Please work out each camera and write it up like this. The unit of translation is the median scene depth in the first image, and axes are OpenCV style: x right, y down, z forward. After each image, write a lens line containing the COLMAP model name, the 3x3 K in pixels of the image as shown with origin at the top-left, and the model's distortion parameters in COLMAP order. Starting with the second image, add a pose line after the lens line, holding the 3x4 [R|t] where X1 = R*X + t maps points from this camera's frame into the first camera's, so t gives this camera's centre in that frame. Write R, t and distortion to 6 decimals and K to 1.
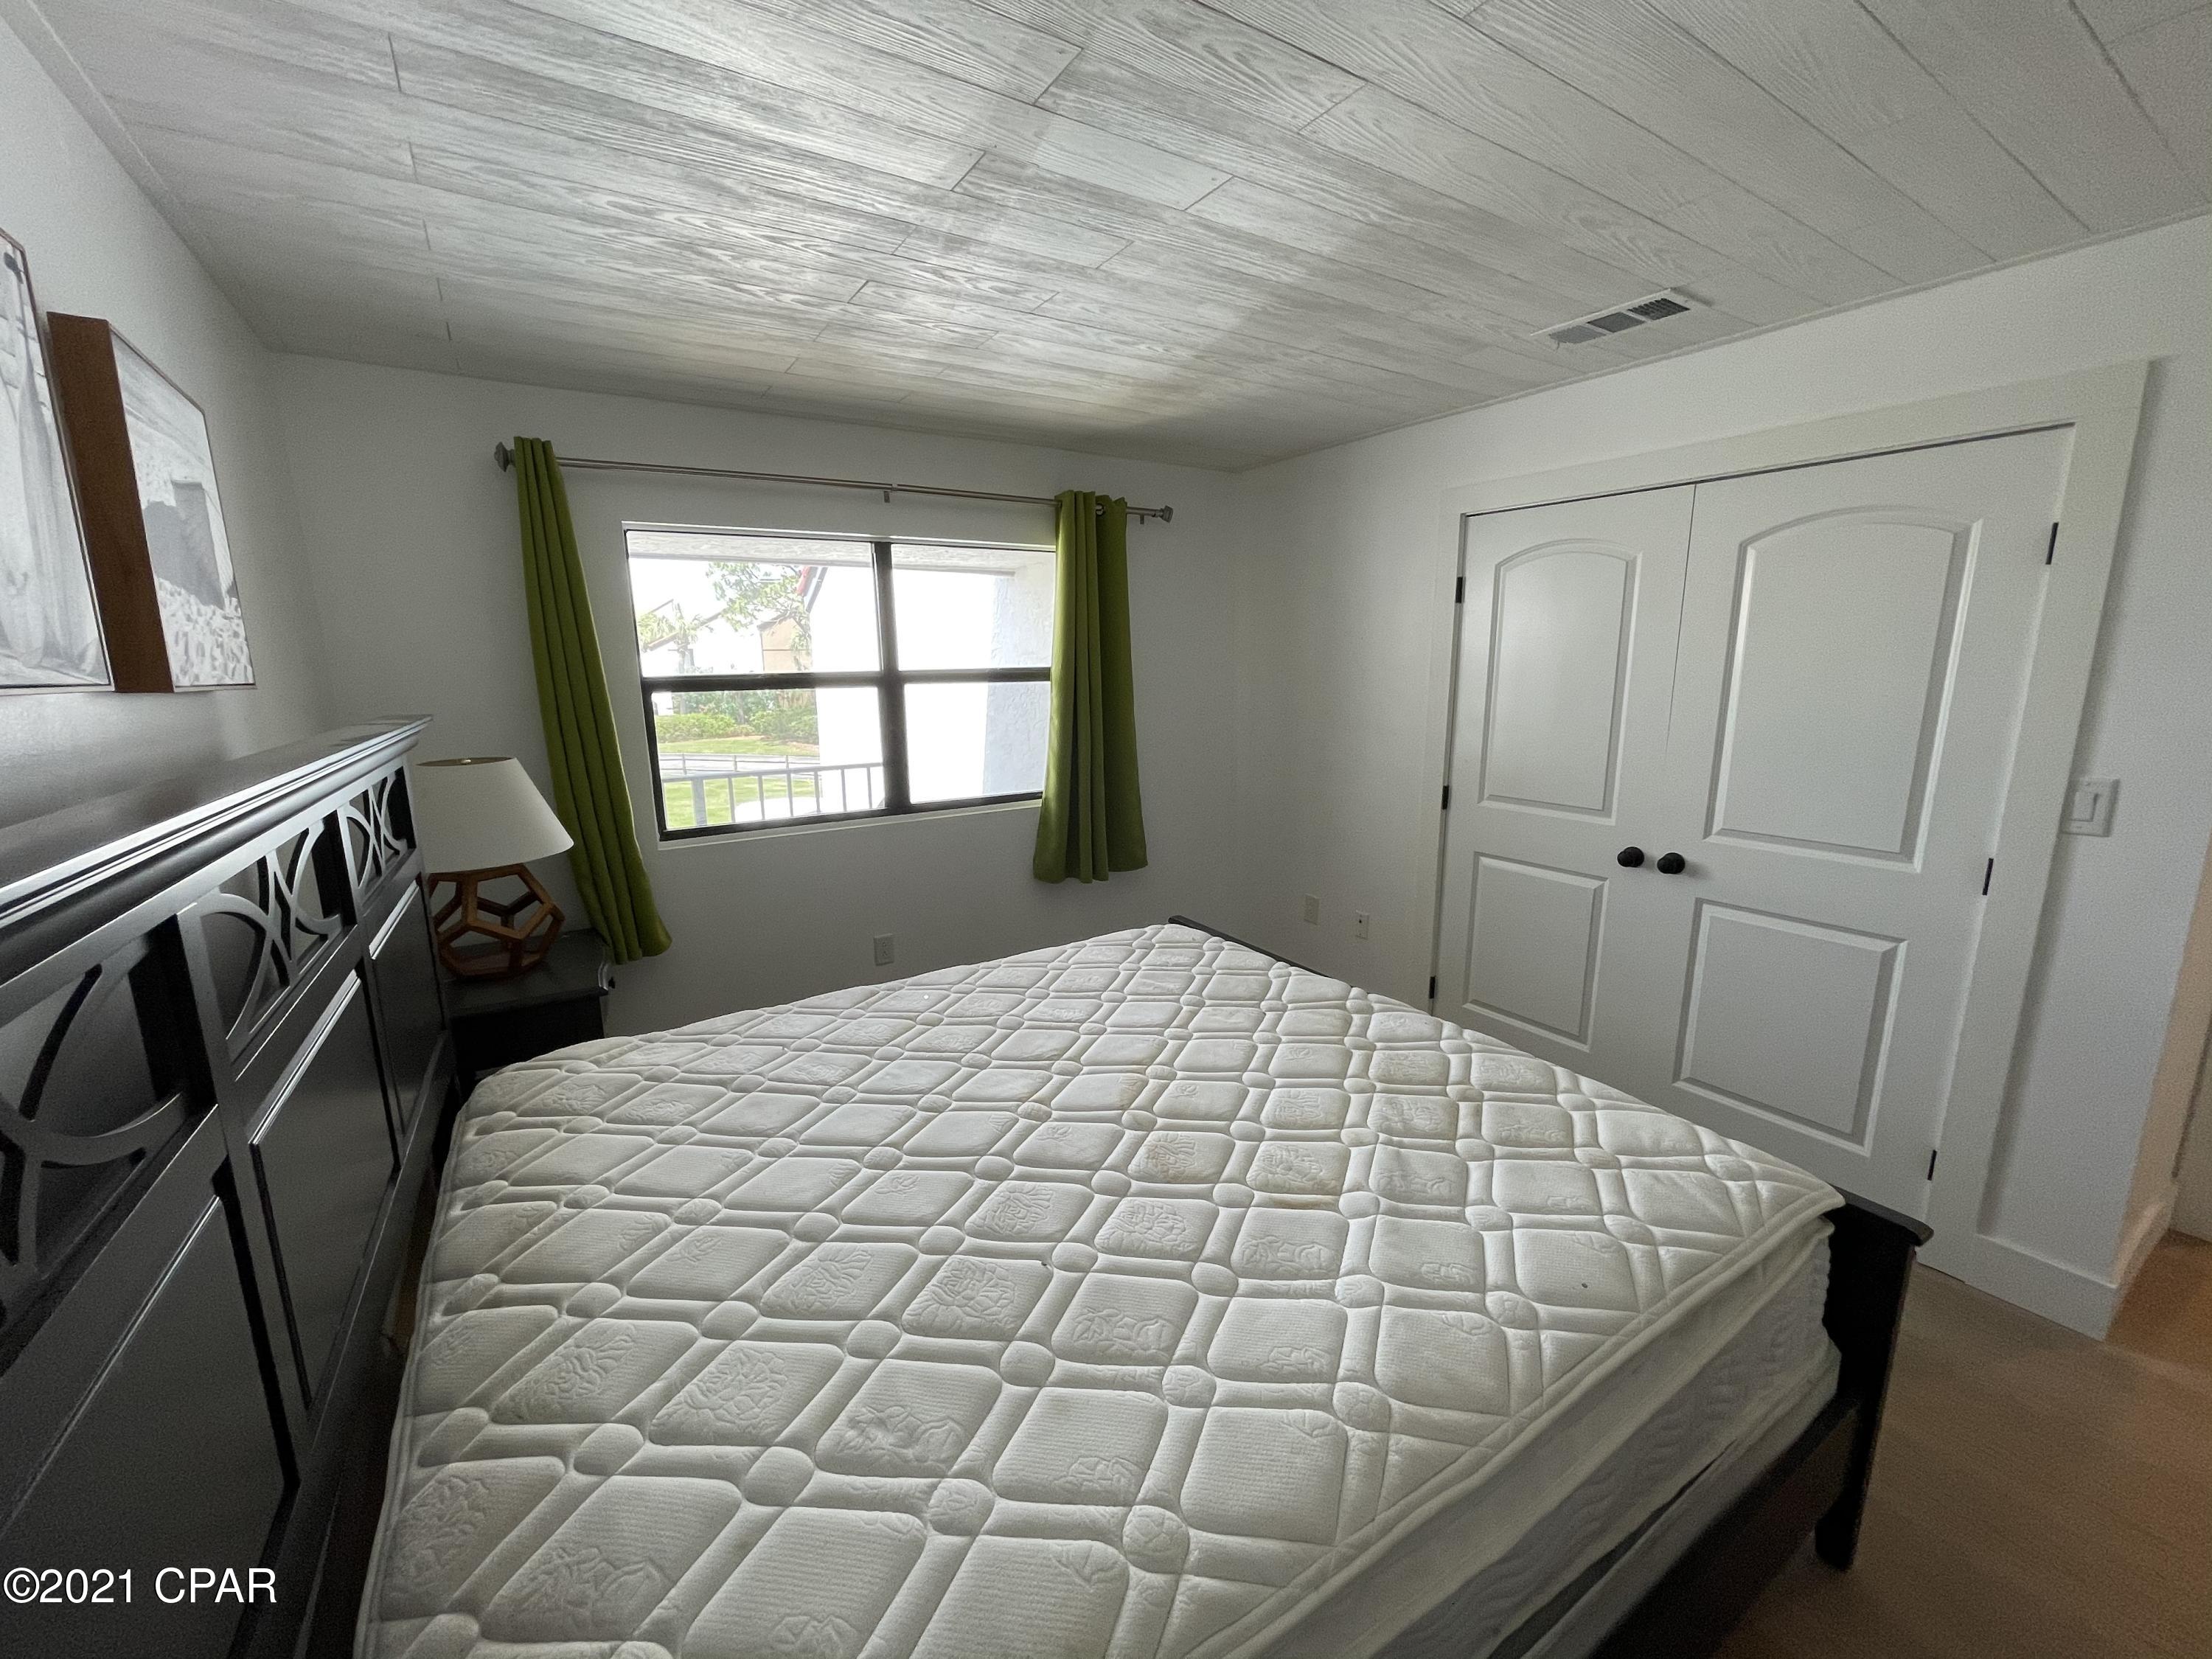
lens RADIAL K [[893.3, 0, 1101.5], [0, 893.3, 831.5], [0, 0, 1]] dist [-0.005479, 0.001373]
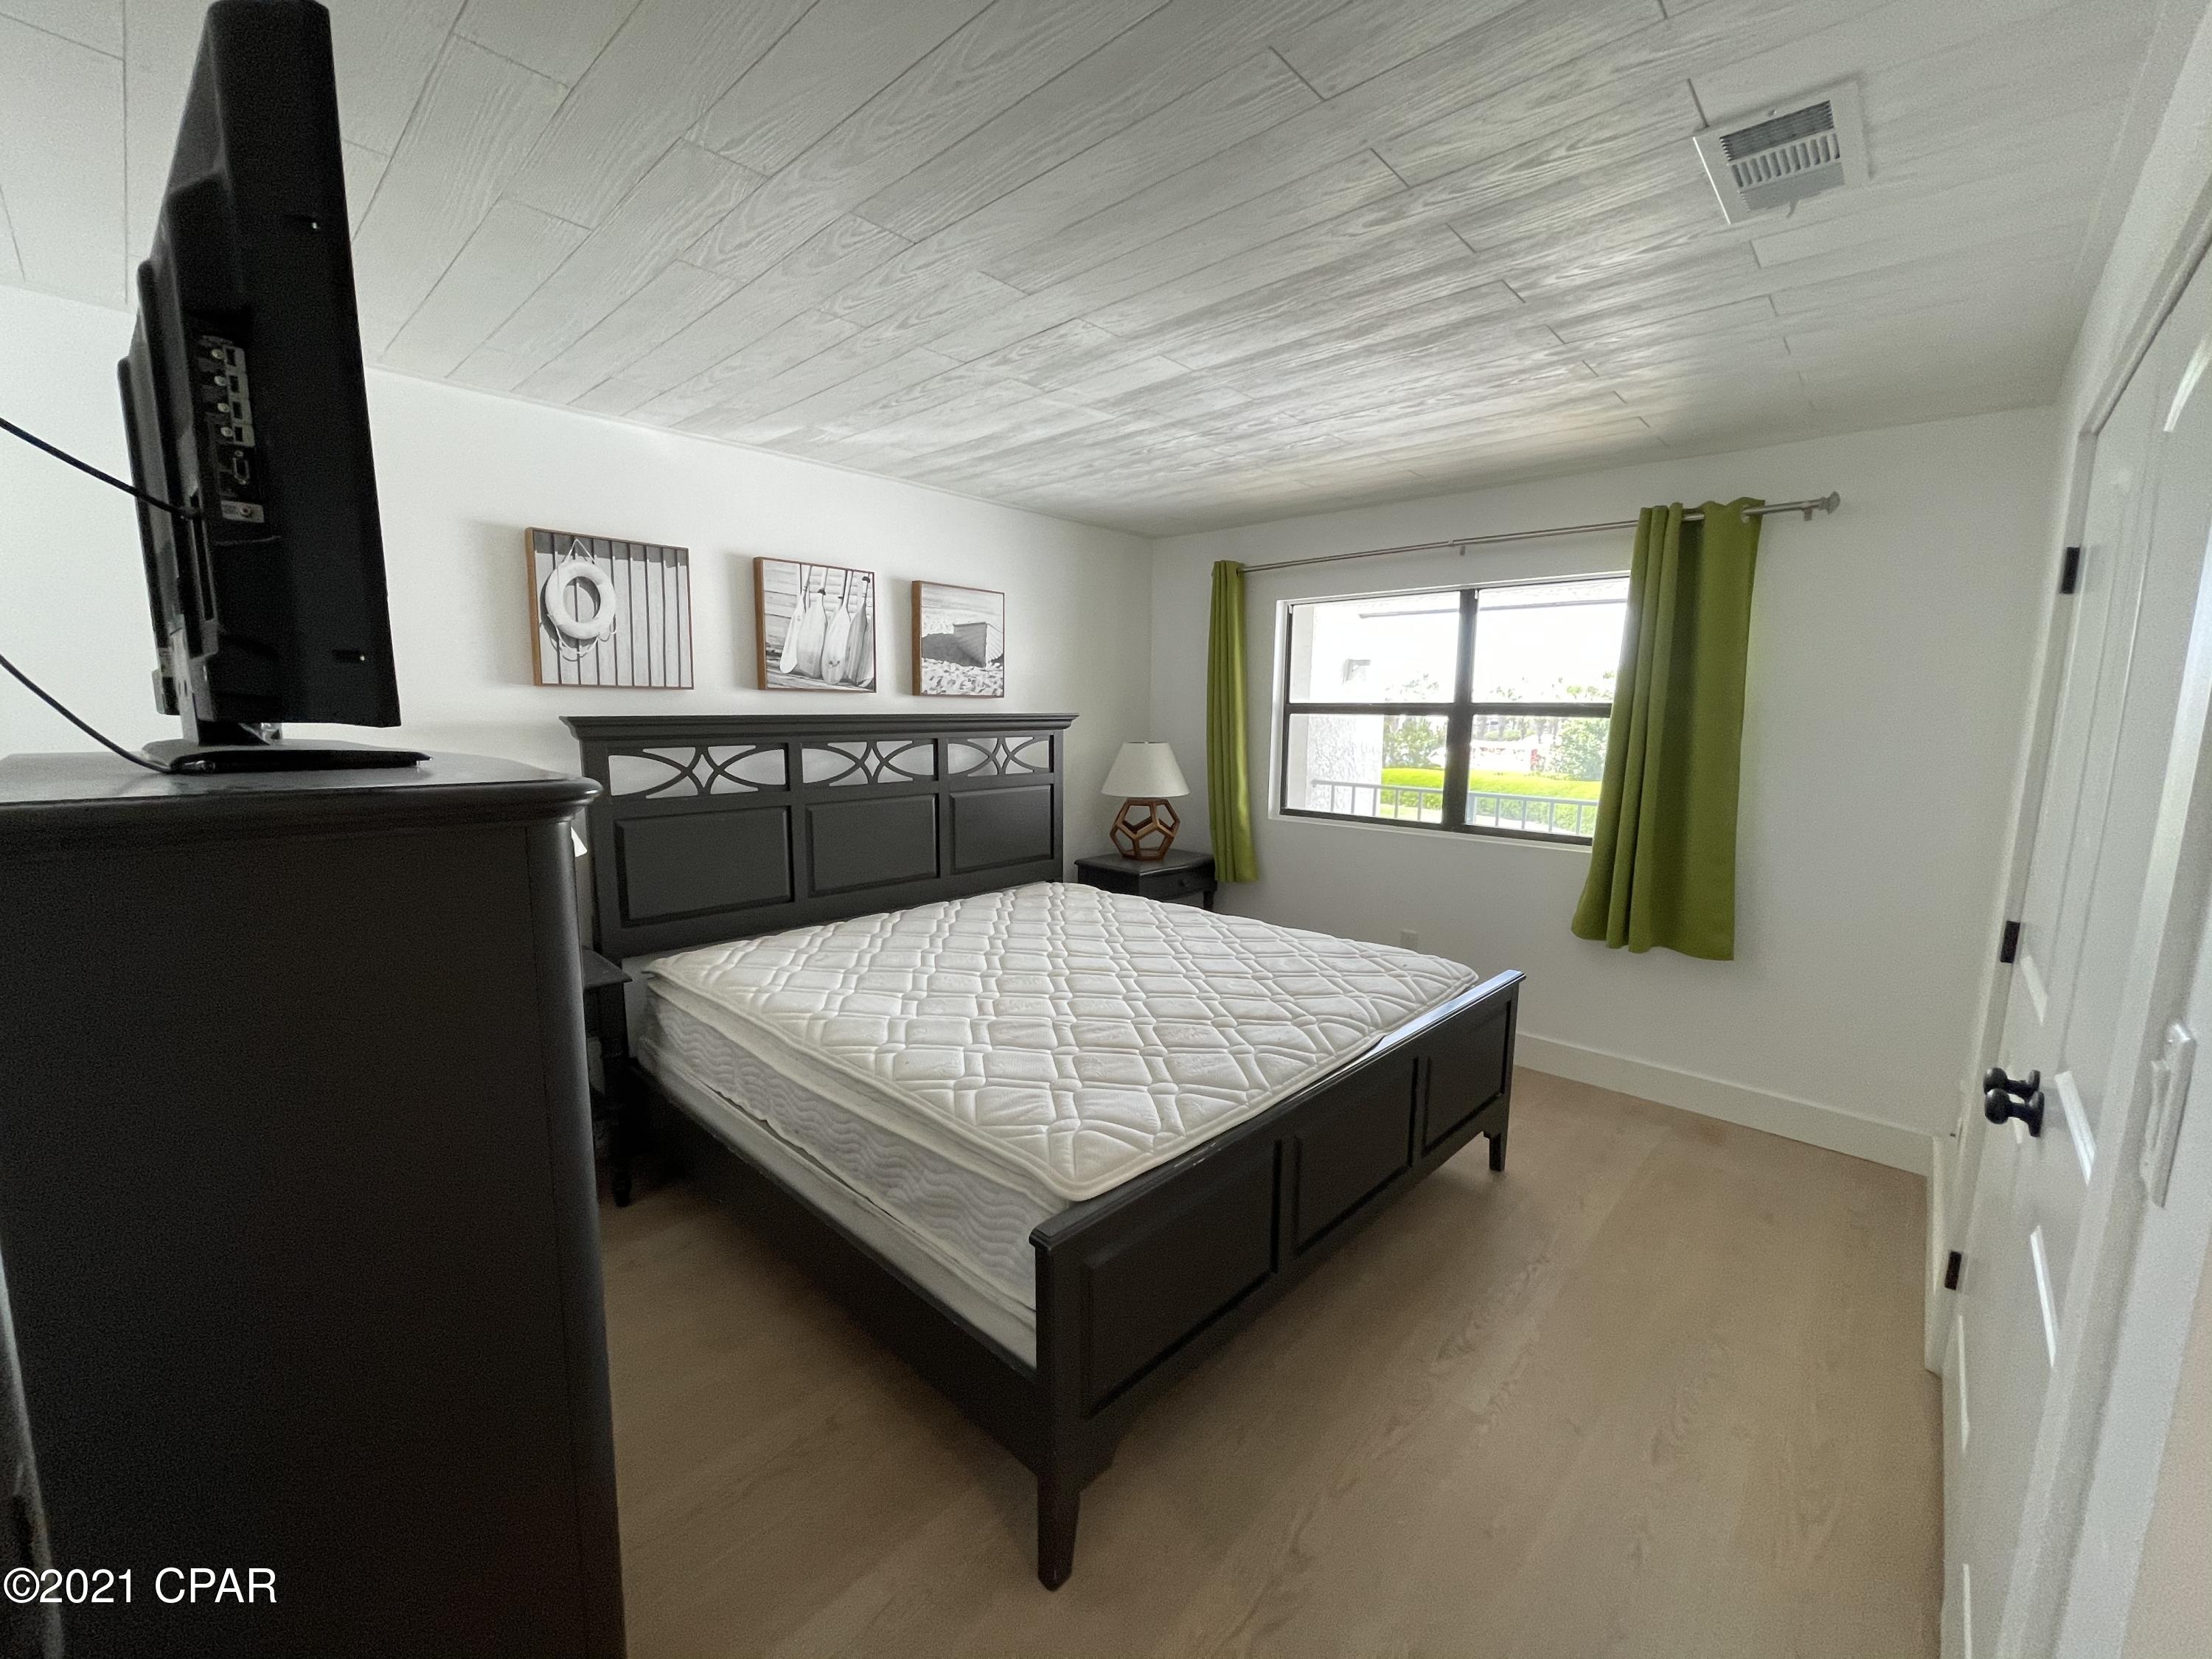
lens RADIAL K [[893.3, 0, 1097.5], [0, 893.3, 836.3], [0, 0, 1]] dist [-0.005479, 0.001373]
pose [[0.249564, 0.156245, -0.955670, 0.956331], [-0.196755, 0.974493, 0.107942, -0.061593], [0.948159, 0.161094, 0.273940, 0.366951]]
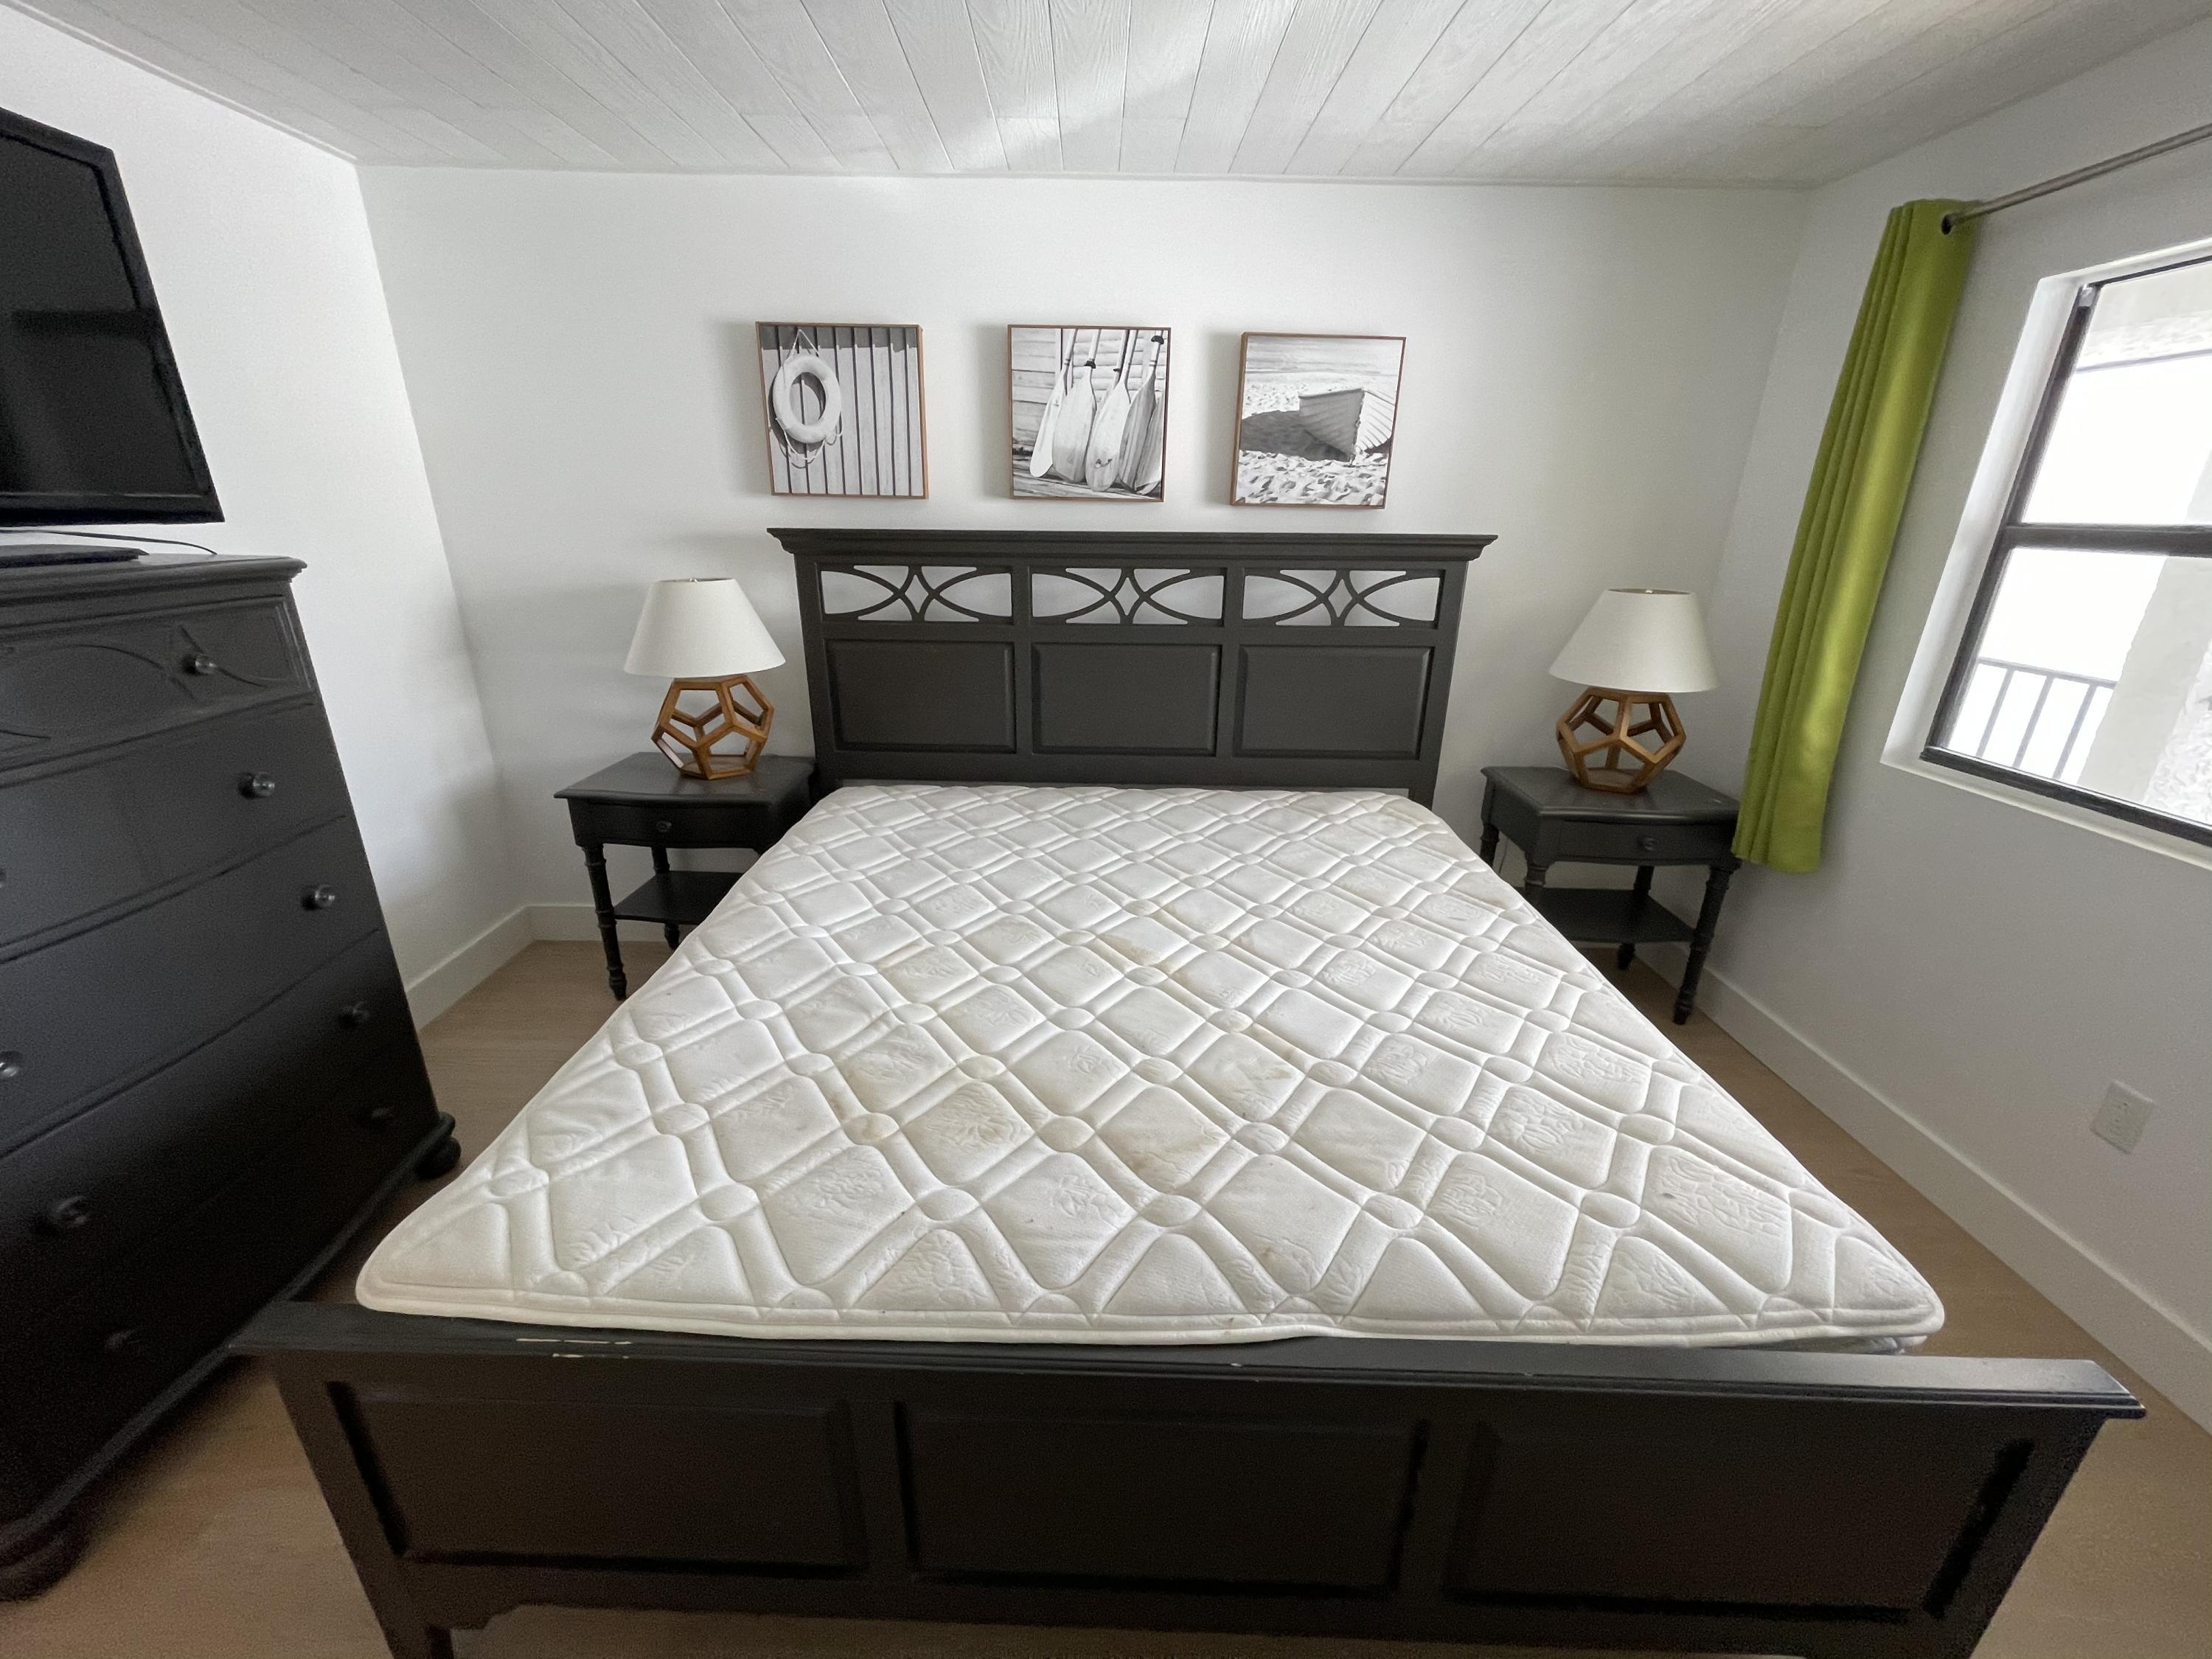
lens RADIAL K [[966.9, 0, 1113.2], [0, 966.9, 858.7], [0, 0, 1]] dist [0.001574, -0.000780]
pose [[-0.555137, 0.285827, -0.781106, 0.570003], [-0.165257, 0.882476, 0.440371, -0.176011], [0.815177, 0.373549, -0.442660, 0.964547]]
